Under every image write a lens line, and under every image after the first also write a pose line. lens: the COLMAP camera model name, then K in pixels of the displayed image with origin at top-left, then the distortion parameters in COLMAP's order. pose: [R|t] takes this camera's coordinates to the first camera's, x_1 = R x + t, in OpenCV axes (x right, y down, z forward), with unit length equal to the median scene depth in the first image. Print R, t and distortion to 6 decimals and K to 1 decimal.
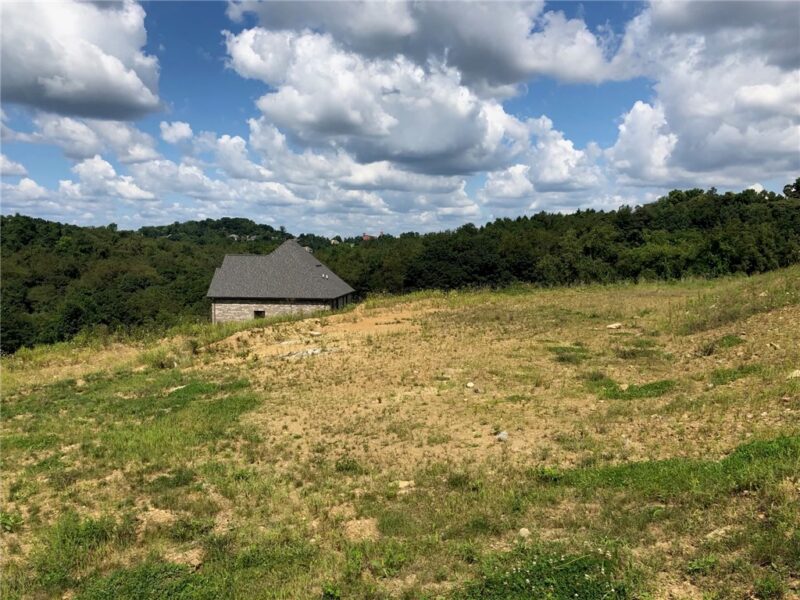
lens RADIAL K [[629.7, 0, 401.4], [0, 629.7, 297.8], [0, 0, 1]] dist [0.007364, -0.011169]
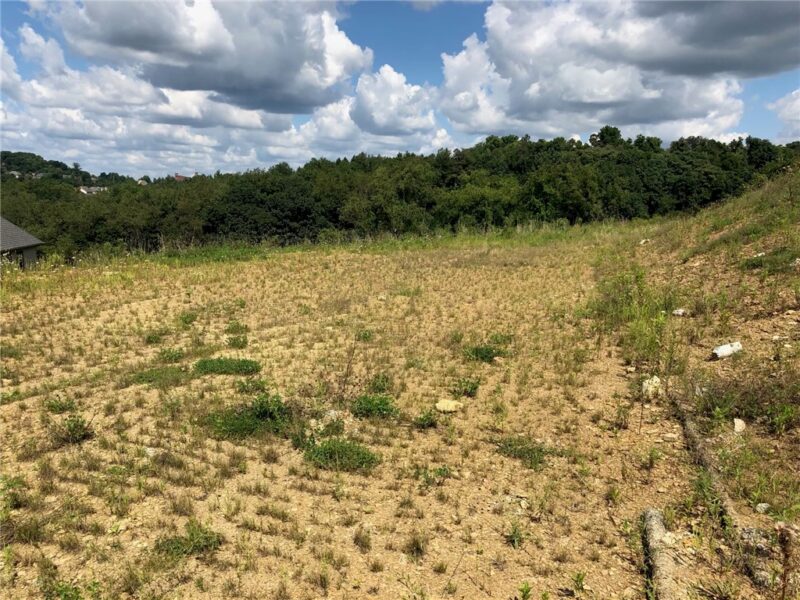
lens RADIAL K [[629.7, 0, 400.1], [0, 629.7, 301.6], [0, 0, 1]] dist [0.007364, -0.011169]
pose [[0.963638, -0.027989, 0.265741, 0.049108], [0.003486, 0.995731, 0.092233, -0.004910], [-0.267188, -0.087953, 0.959622, 0.130145]]
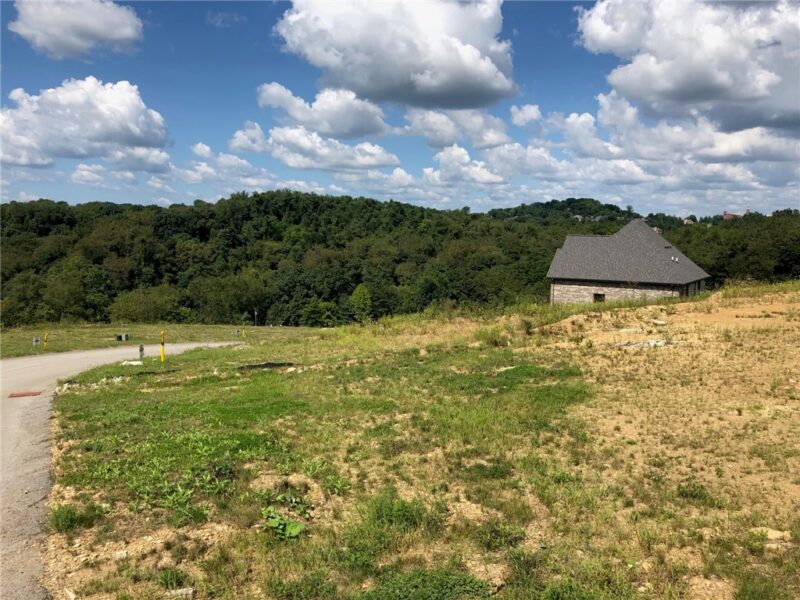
lens RADIAL K [[629.7, 0, 403.4], [0, 629.7, 299.5], [0, 0, 1]] dist [0.007364, -0.011169]
pose [[0.864469, 0.054136, -0.499762, -0.001768], [-0.037948, 0.998375, 0.042507, -0.000011], [0.501251, -0.017781, 0.865119, 0.012835]]
